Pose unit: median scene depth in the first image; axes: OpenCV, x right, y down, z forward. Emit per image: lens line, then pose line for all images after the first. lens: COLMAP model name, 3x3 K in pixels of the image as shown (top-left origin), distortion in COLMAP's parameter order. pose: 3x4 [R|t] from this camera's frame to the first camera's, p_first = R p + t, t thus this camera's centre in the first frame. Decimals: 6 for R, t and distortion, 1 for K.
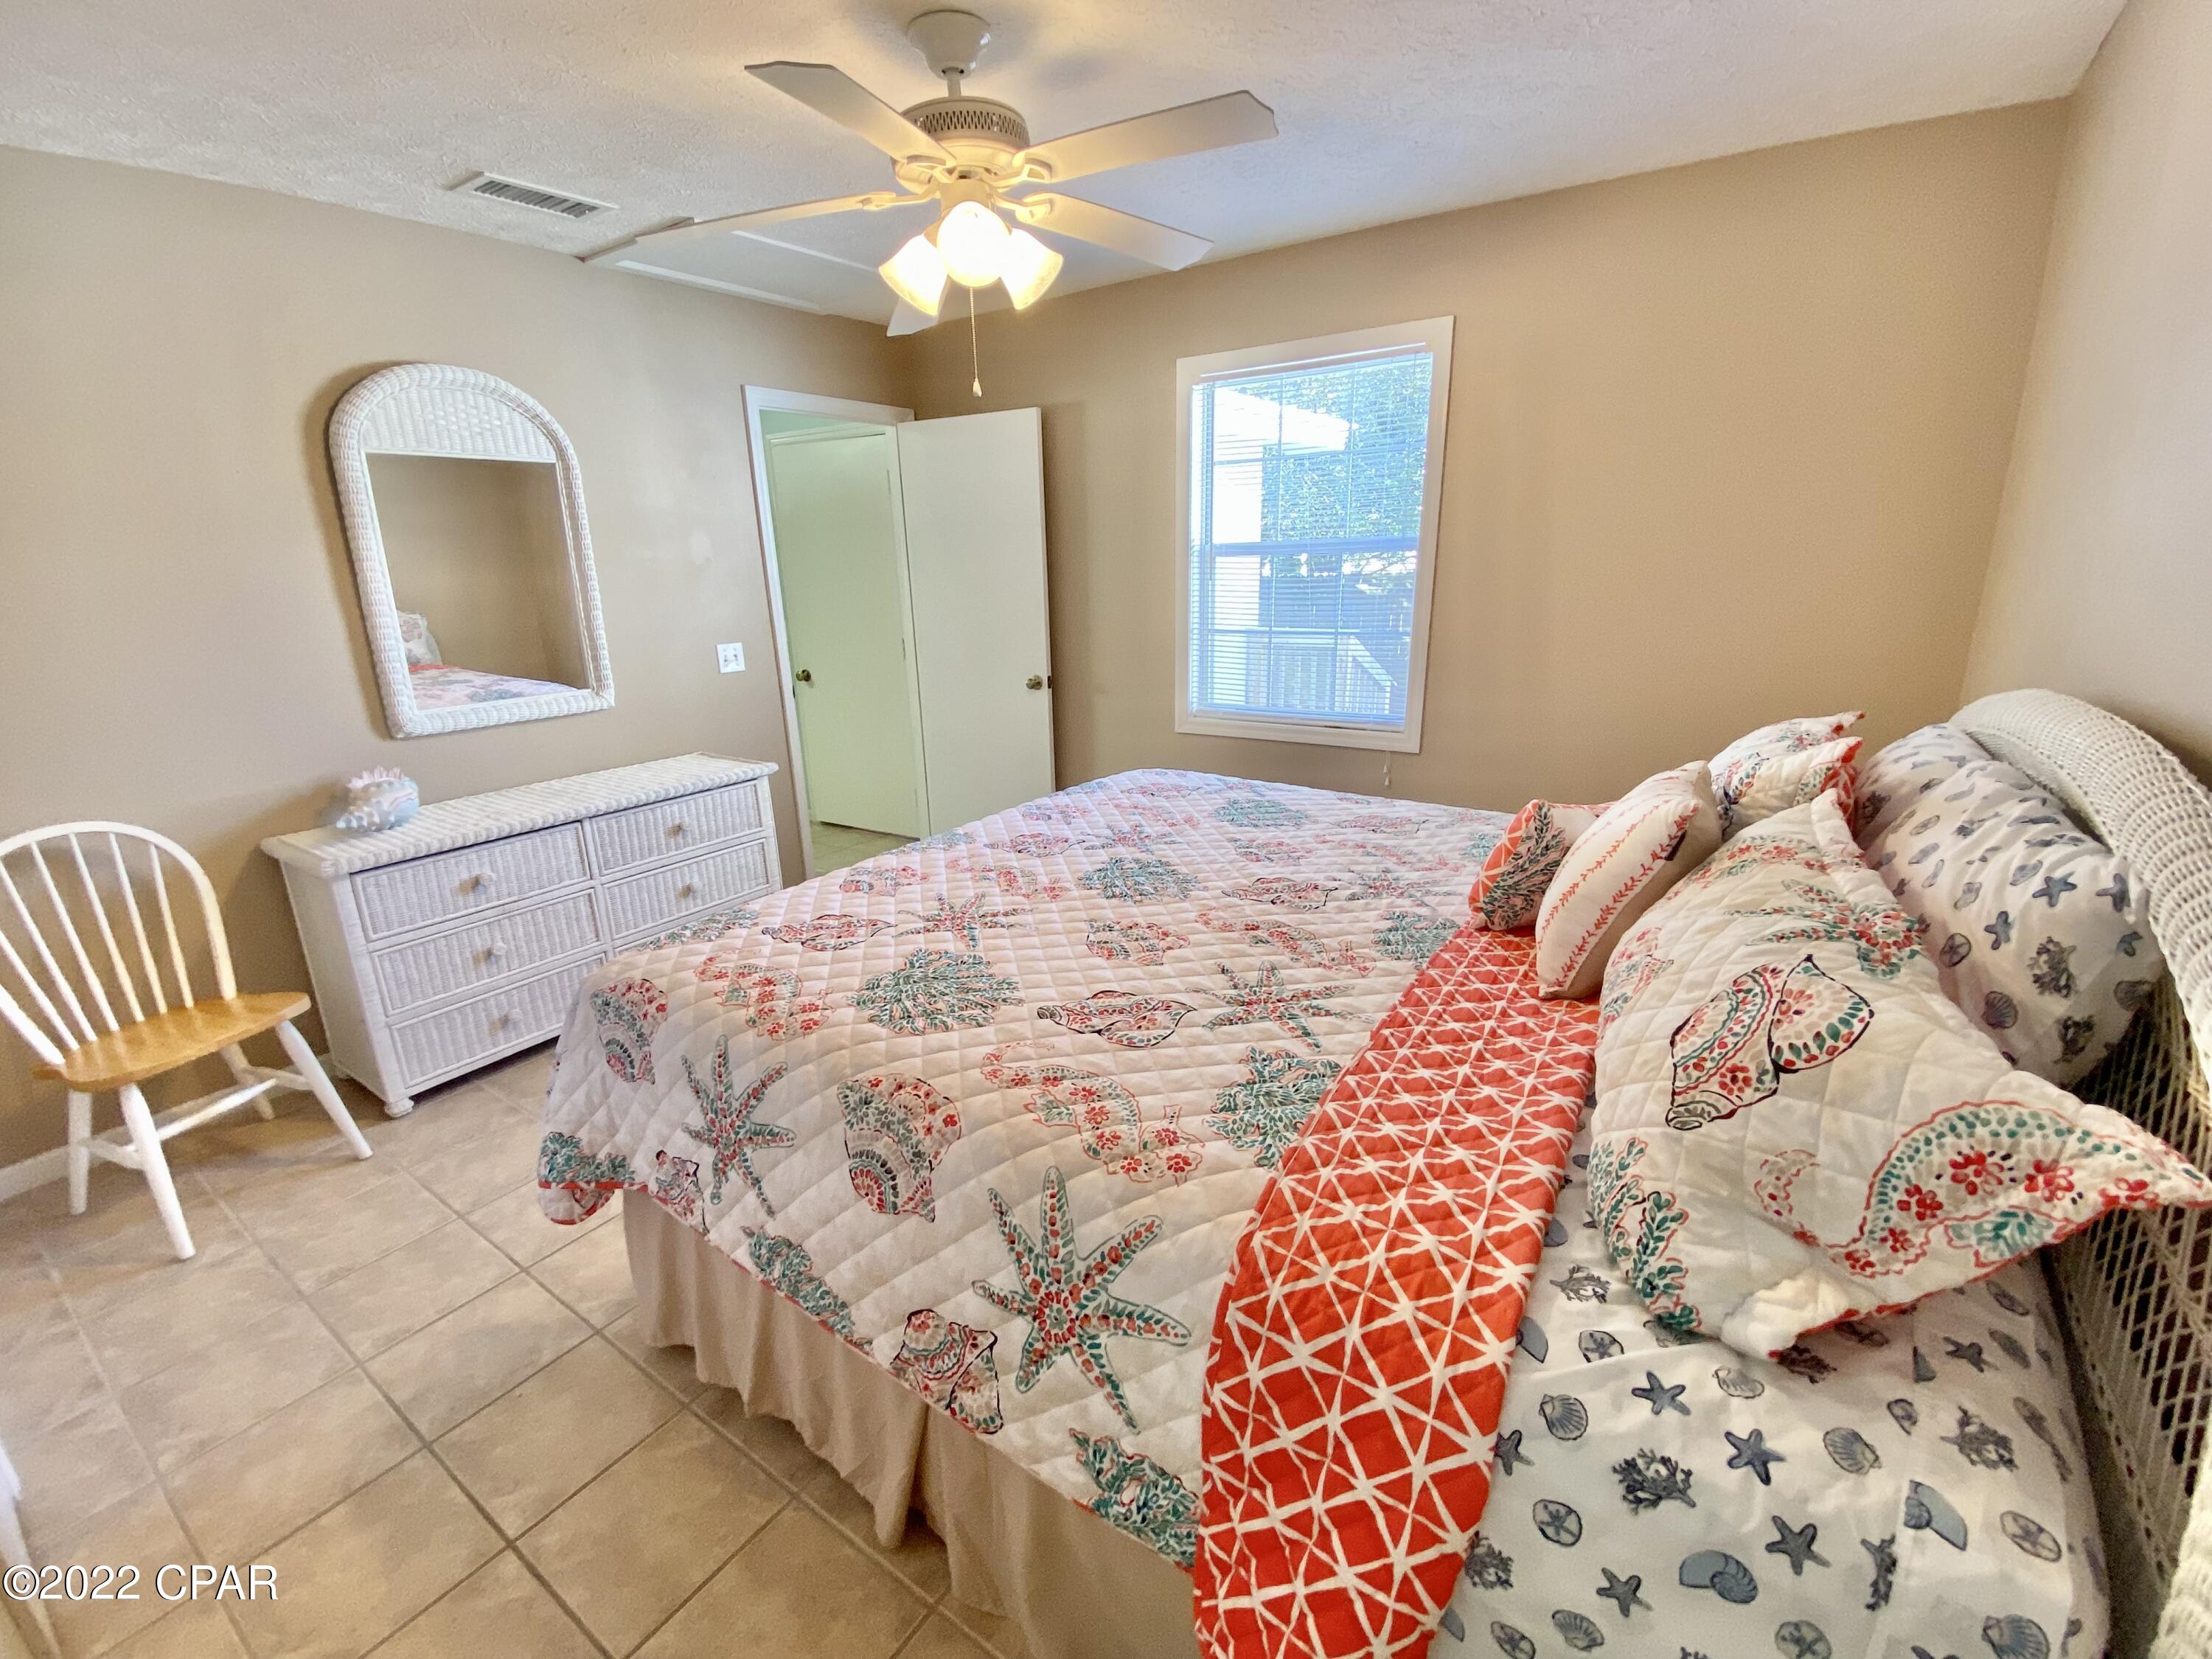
lens RADIAL K [[948.9, 0, 1097.8], [0, 948.9, 827.3], [0, 0, 1]] dist [0.022530, -0.021711]
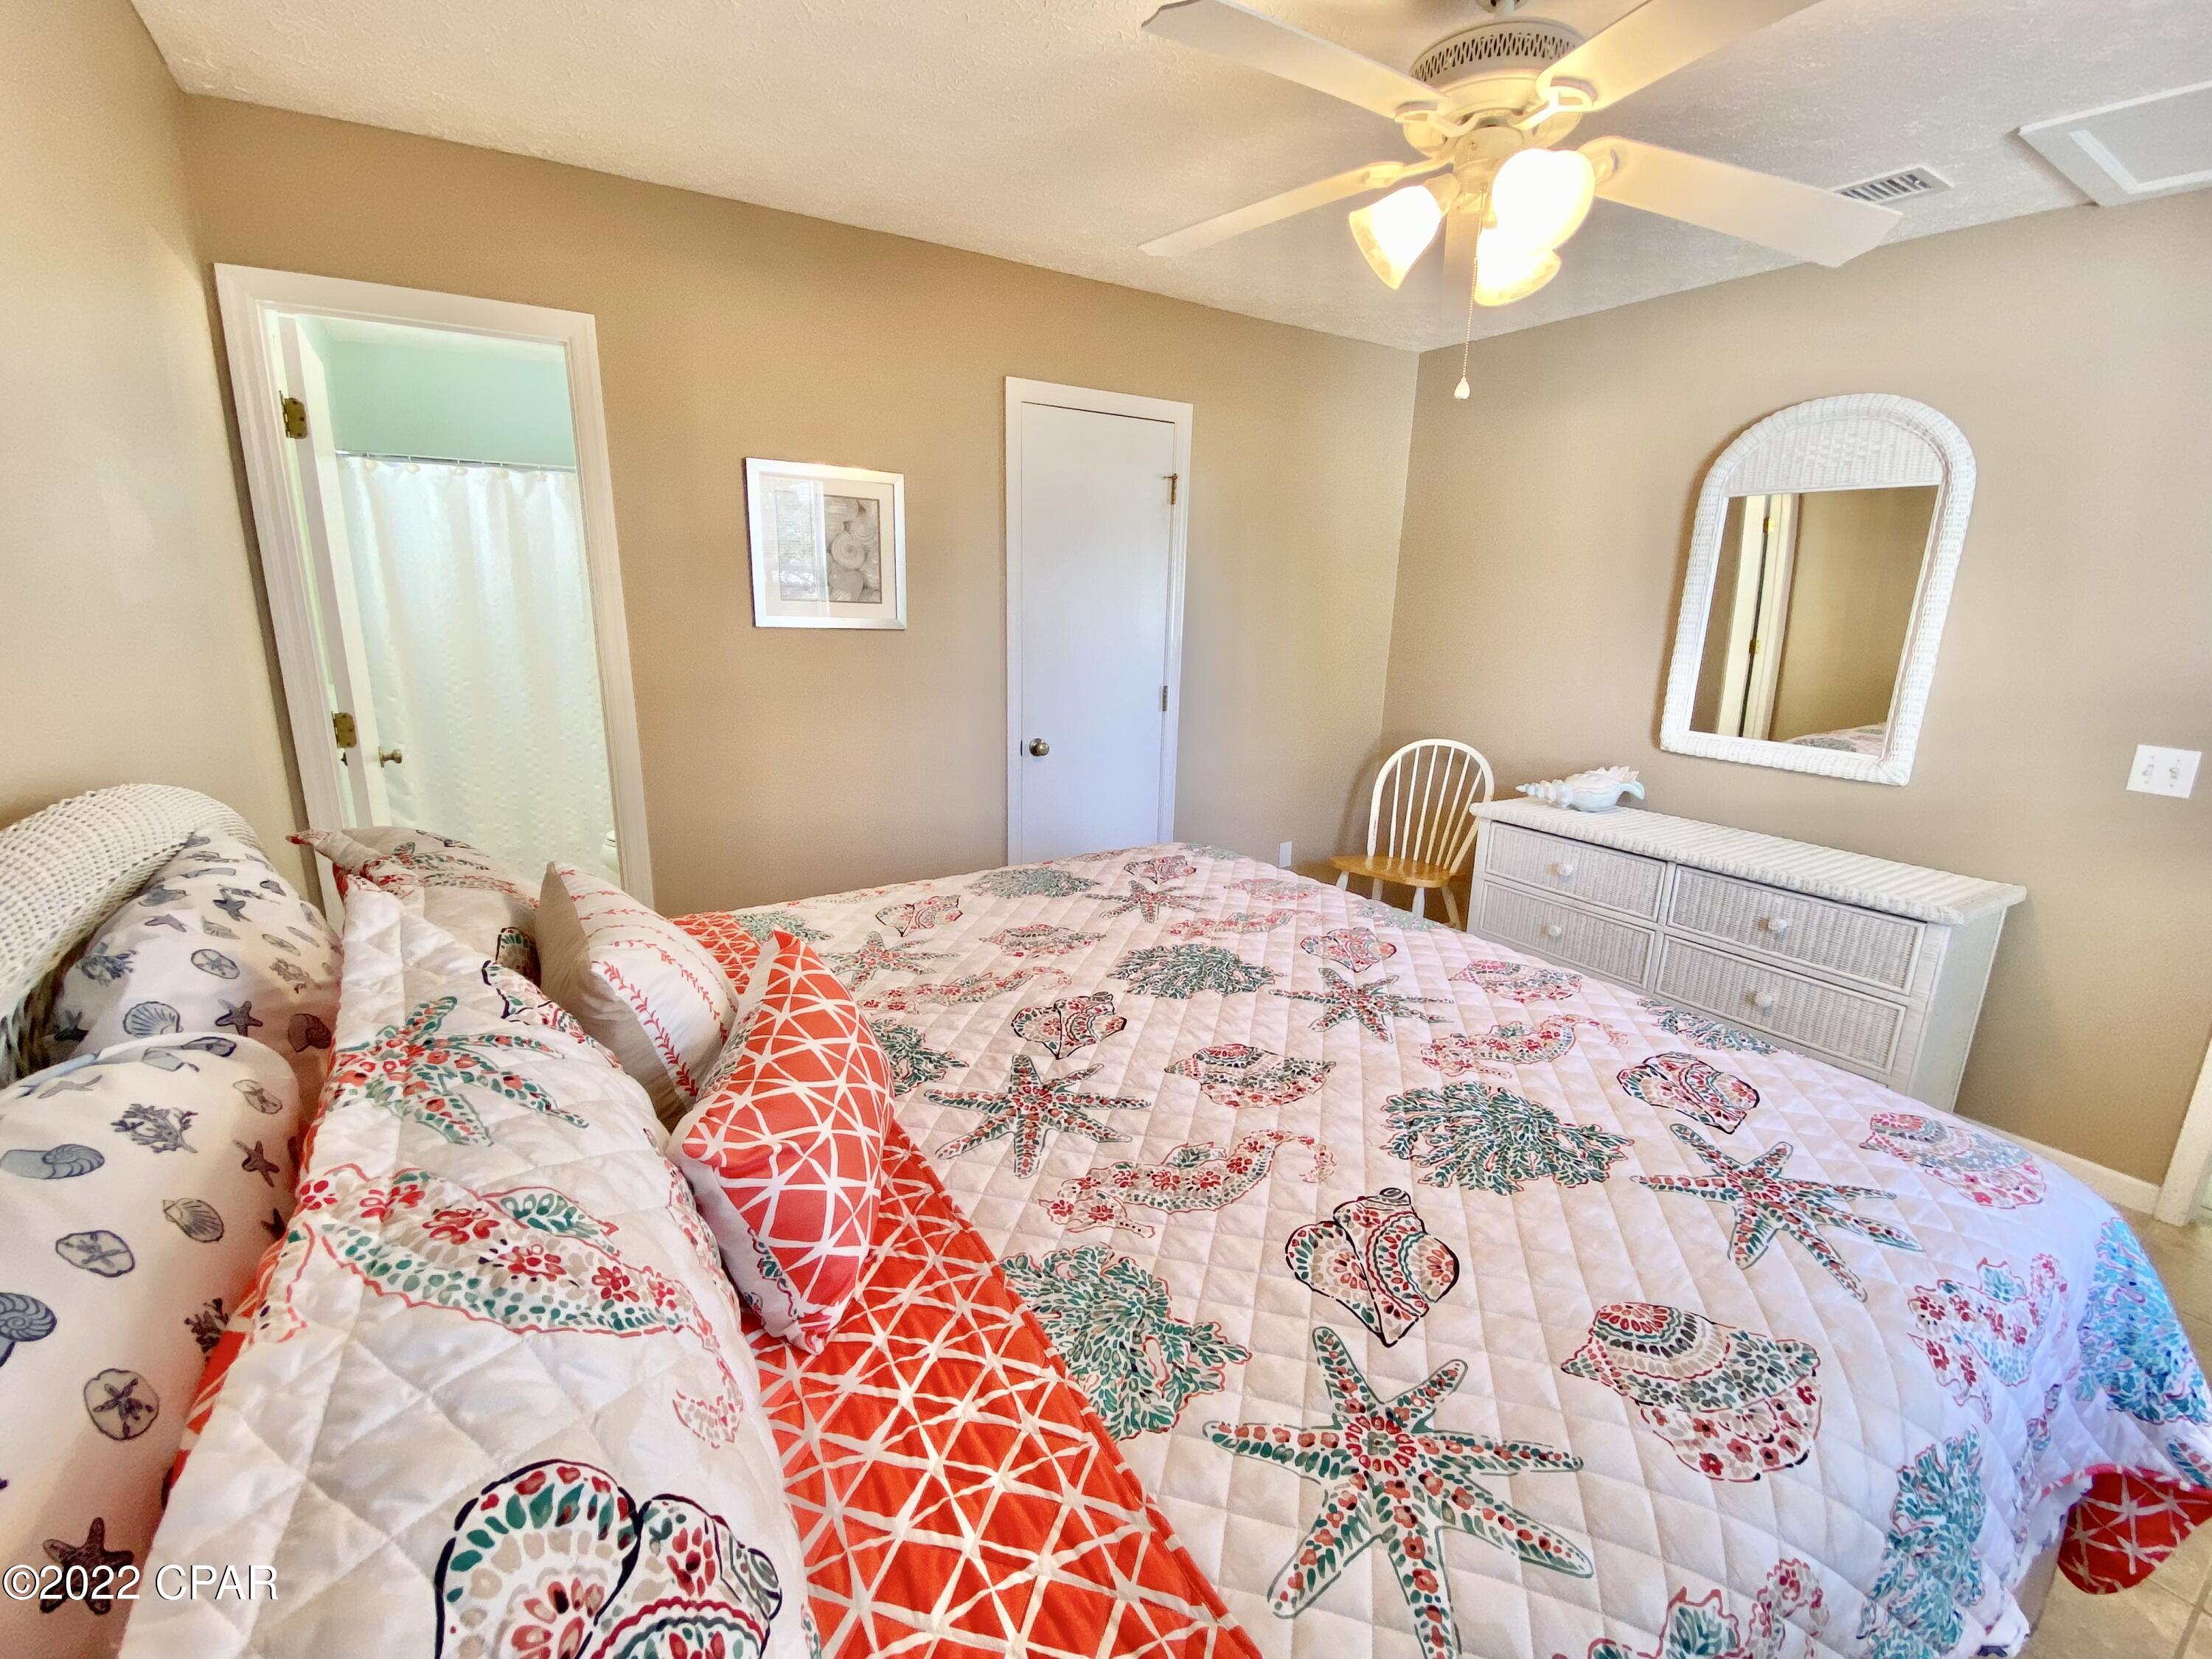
lens RADIAL K [[916.4, 0, 1064.1], [0, 916.4, 820.1], [0, 0, 1]] dist [0.022510, -0.019933]
pose [[-0.419153, 0.235222, -0.876916, 0.725878], [-0.258557, 0.894937, 0.363642, -0.312800], [0.870321, 0.379154, -0.314297, 1.020783]]
